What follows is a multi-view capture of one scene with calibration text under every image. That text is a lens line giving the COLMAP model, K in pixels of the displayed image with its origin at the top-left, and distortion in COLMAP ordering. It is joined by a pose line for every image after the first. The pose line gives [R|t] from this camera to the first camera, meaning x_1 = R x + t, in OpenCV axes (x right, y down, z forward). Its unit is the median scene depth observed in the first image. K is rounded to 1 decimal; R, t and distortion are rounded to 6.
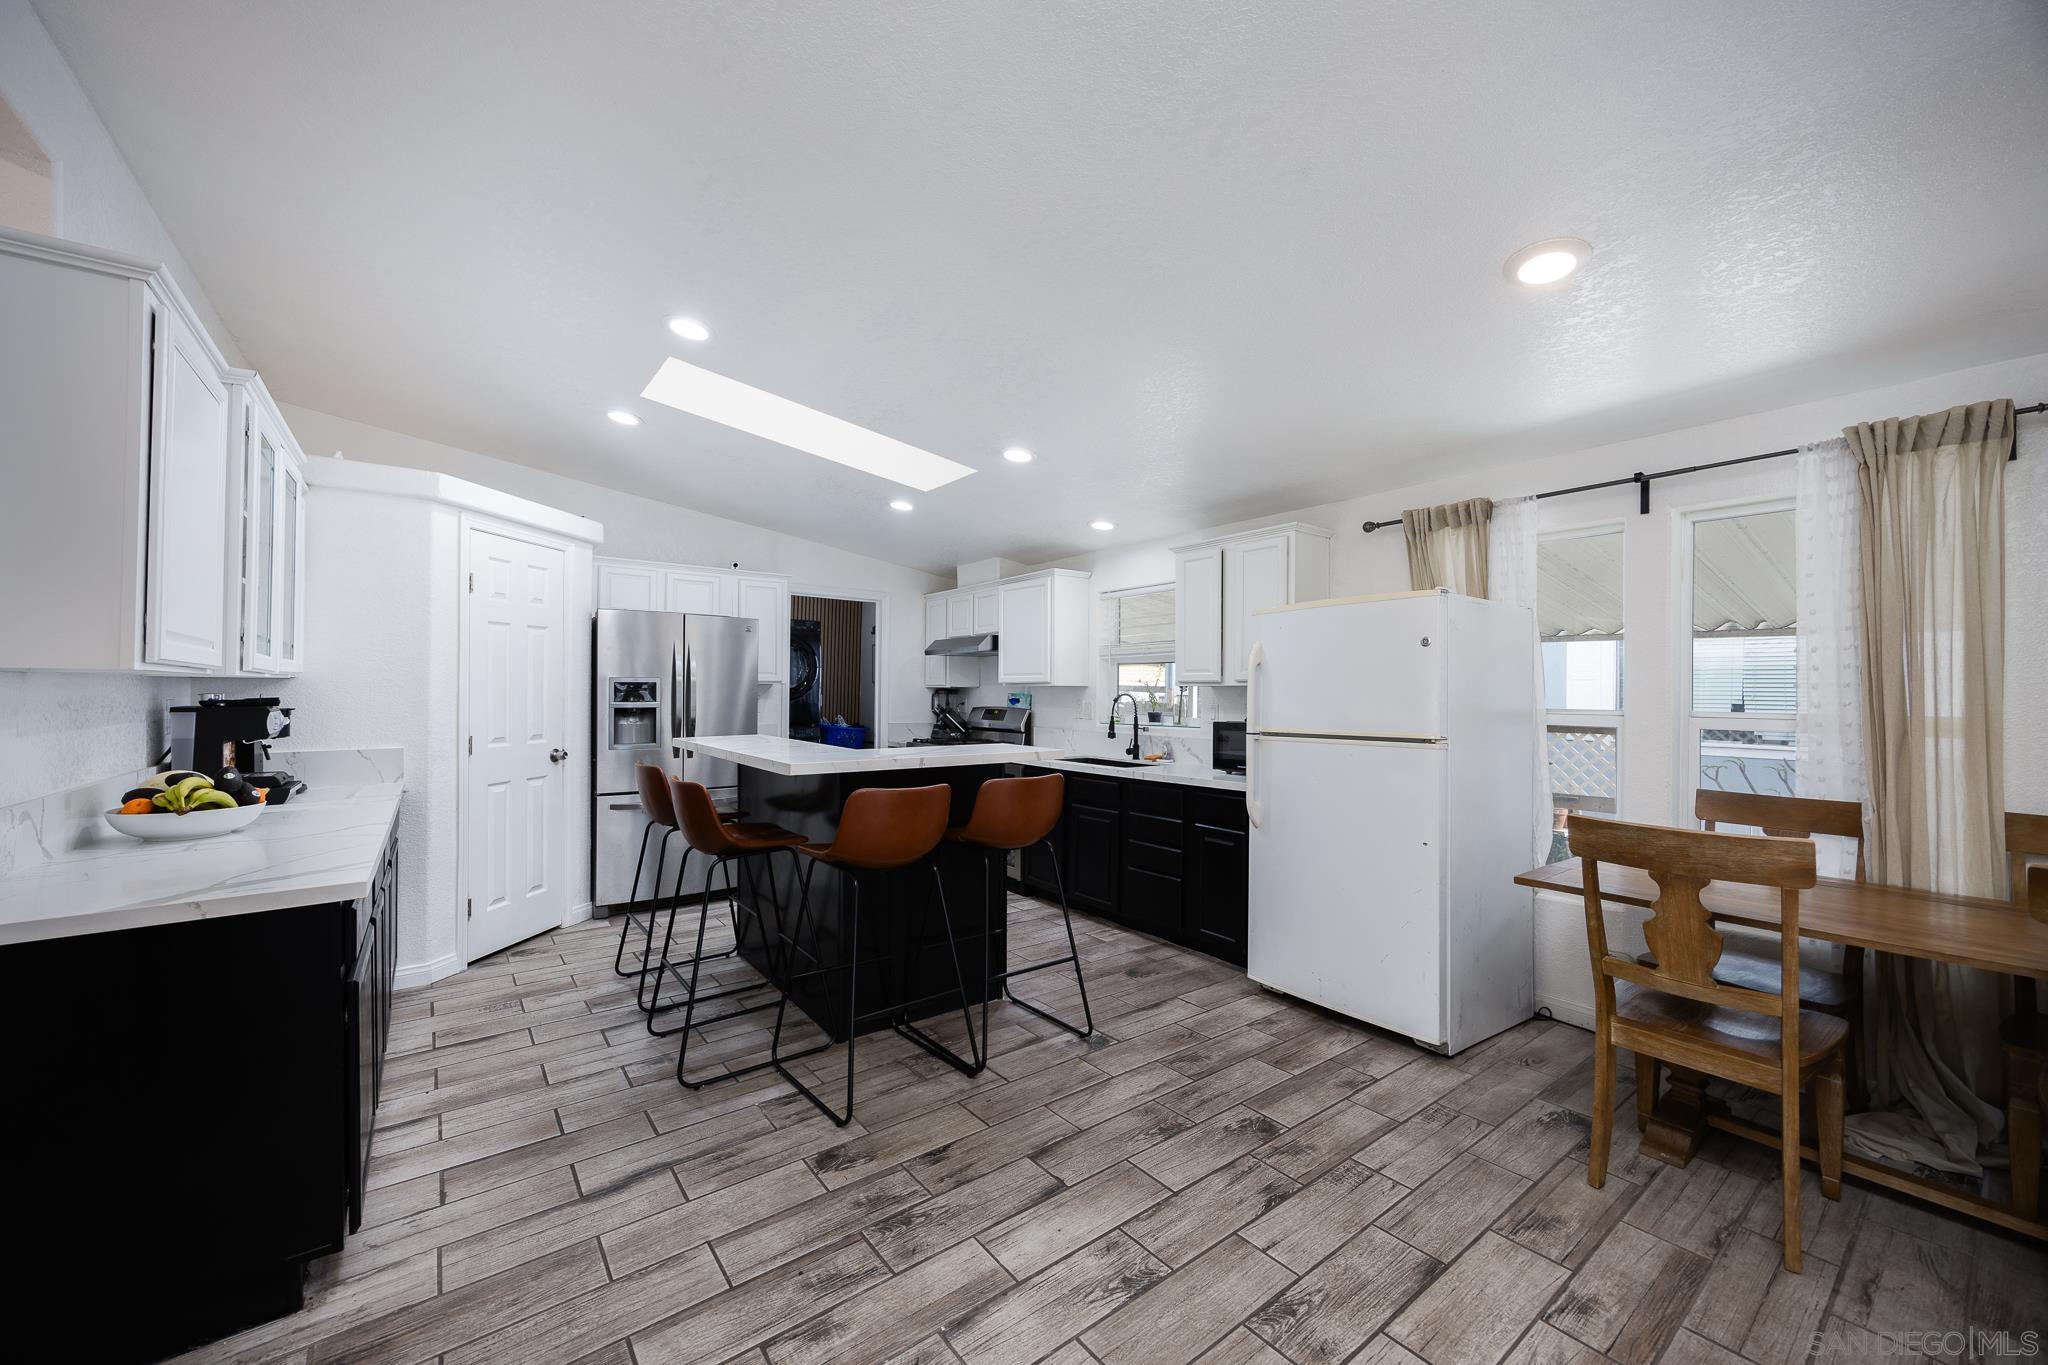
lens RADIAL K [[782.0, 0, 1023.1], [0, 782.0, 682.4], [0, 0, 1]] dist [-0.003351, 0.000246]
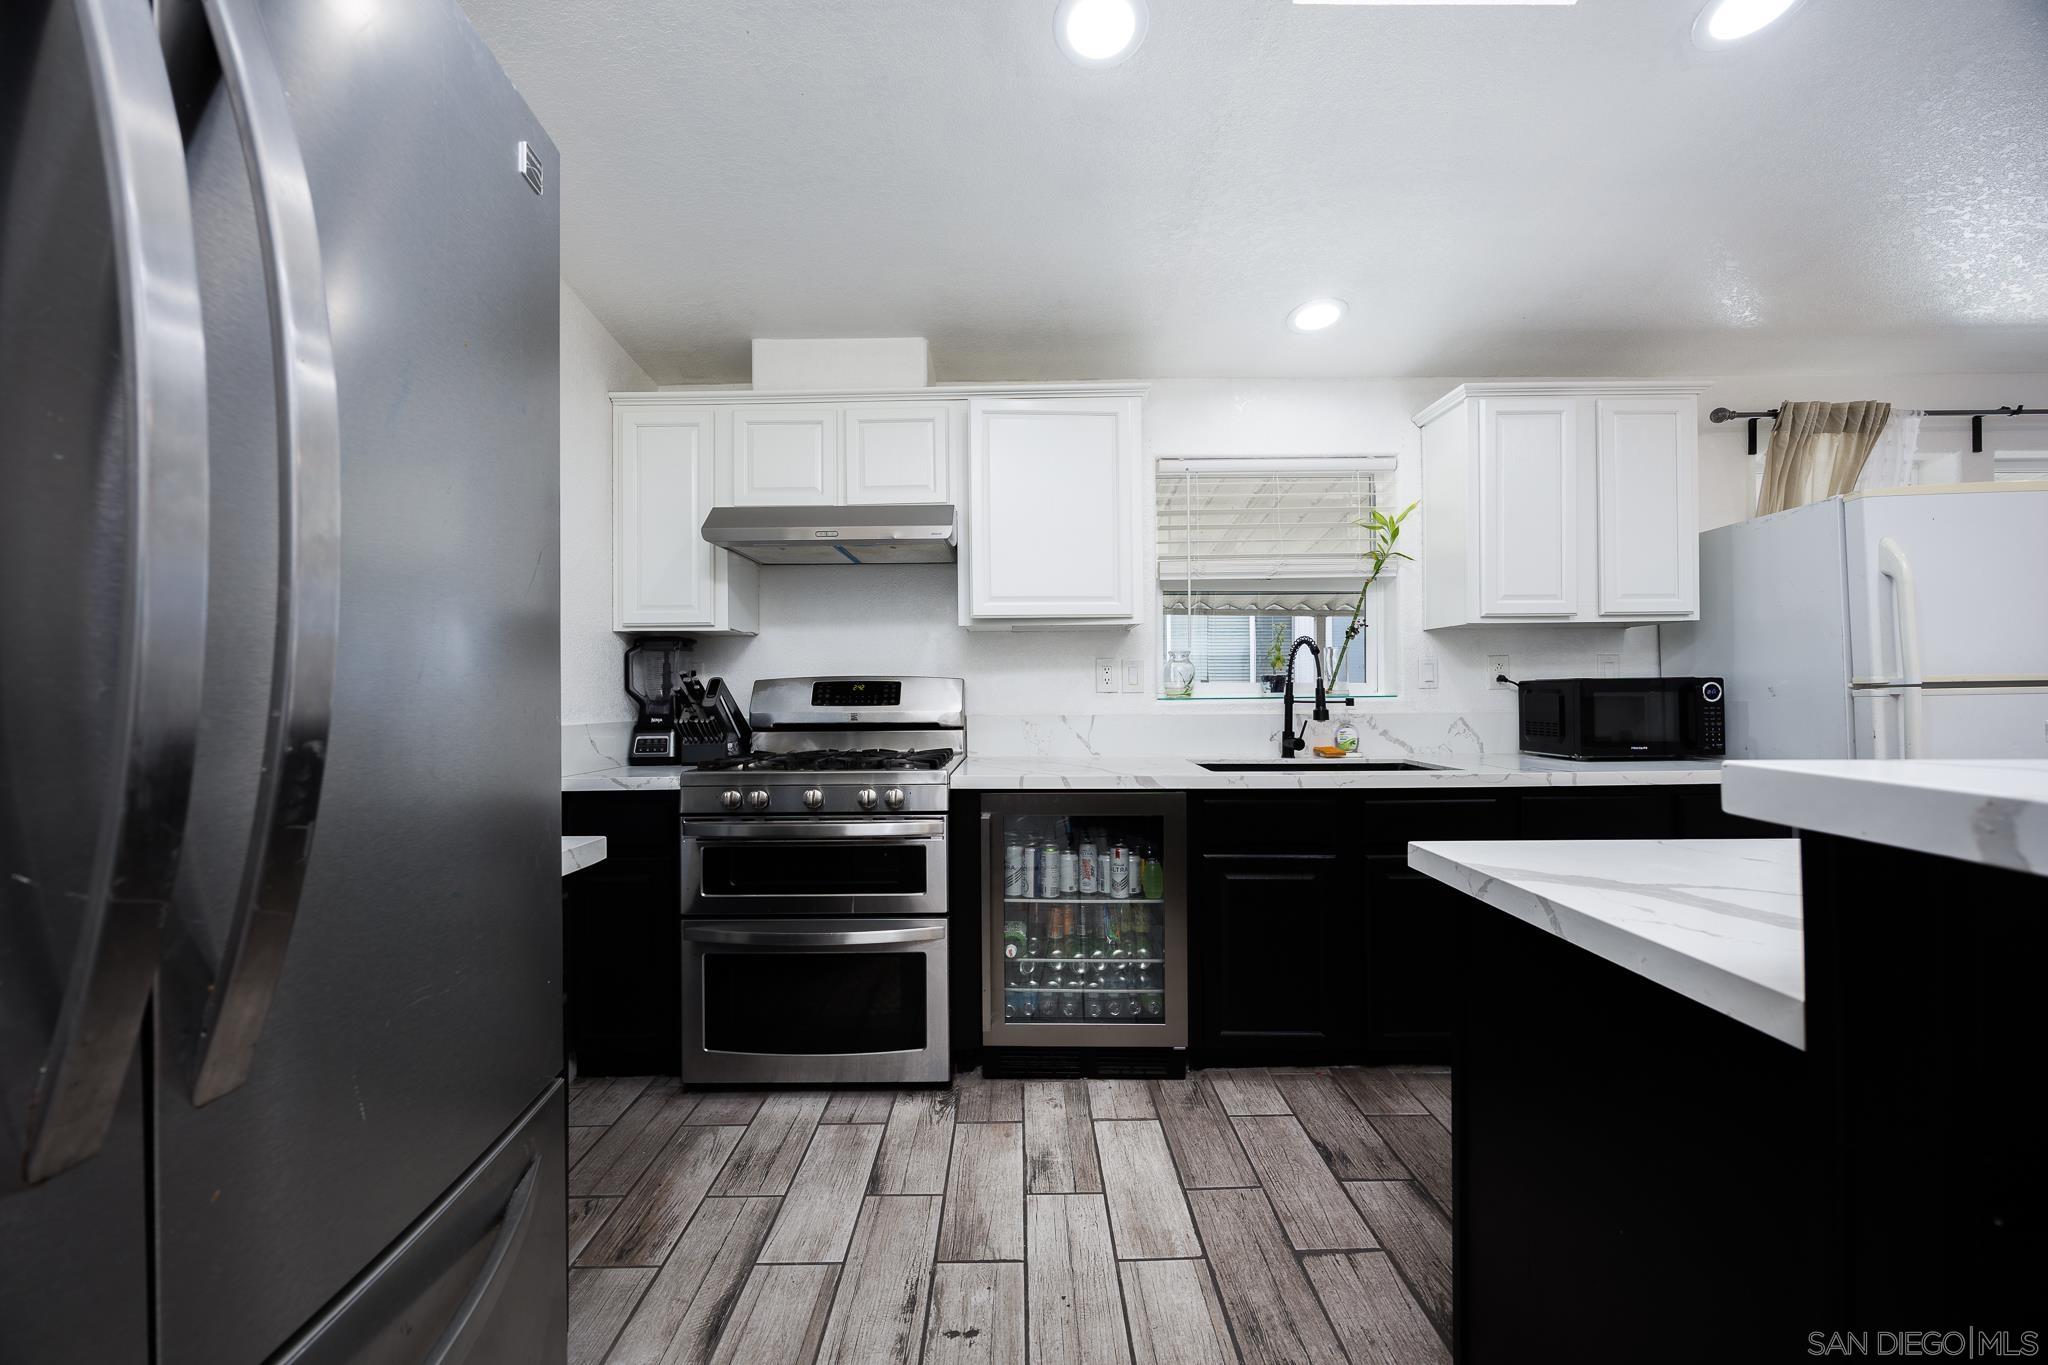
lens RADIAL K [[782.0, 0, 1021.3], [0, 782.0, 687.2], [0, 0, 1]] dist [-0.003351, 0.000246]
pose [[0.599012, -0.009523, 0.800684, -0.450667], [0.002513, 0.999947, 0.010012, 0.043266], [-0.800736, -0.003985, 0.599004, 0.865932]]
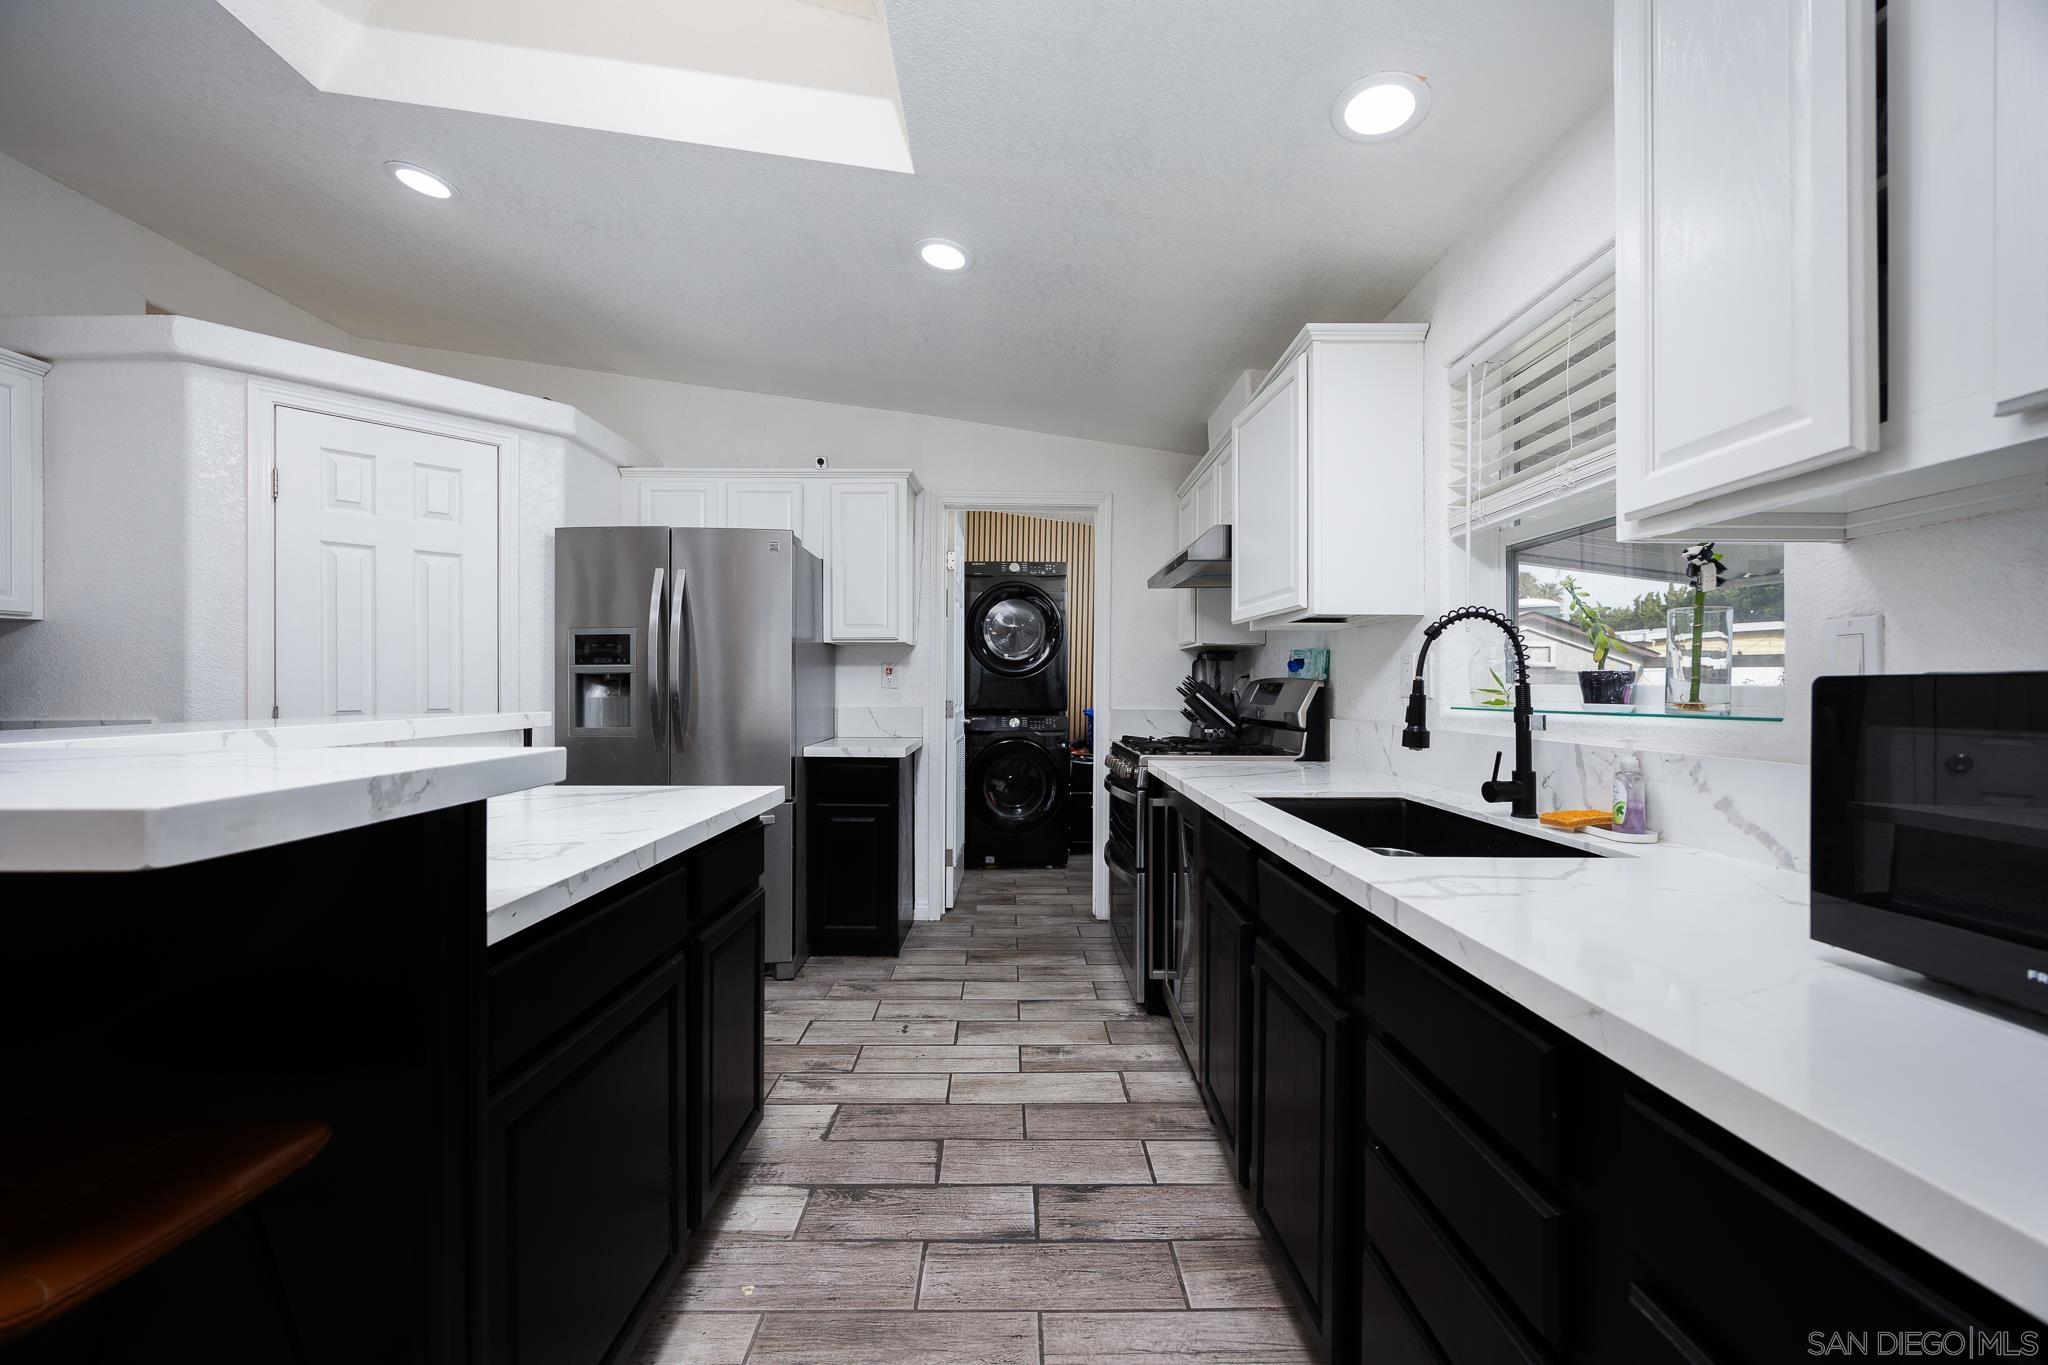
lens RADIAL K [[782.0, 0, 1016.3], [0, 782.0, 688.6], [0, 0, 1]] dist [-0.003351, 0.000246]
pose [[0.803552, -0.004638, -0.595217, 0.178082], [0.010439, 0.999926, 0.006302, 0.043886], [0.595143, -0.011278, 0.803541, 0.656632]]
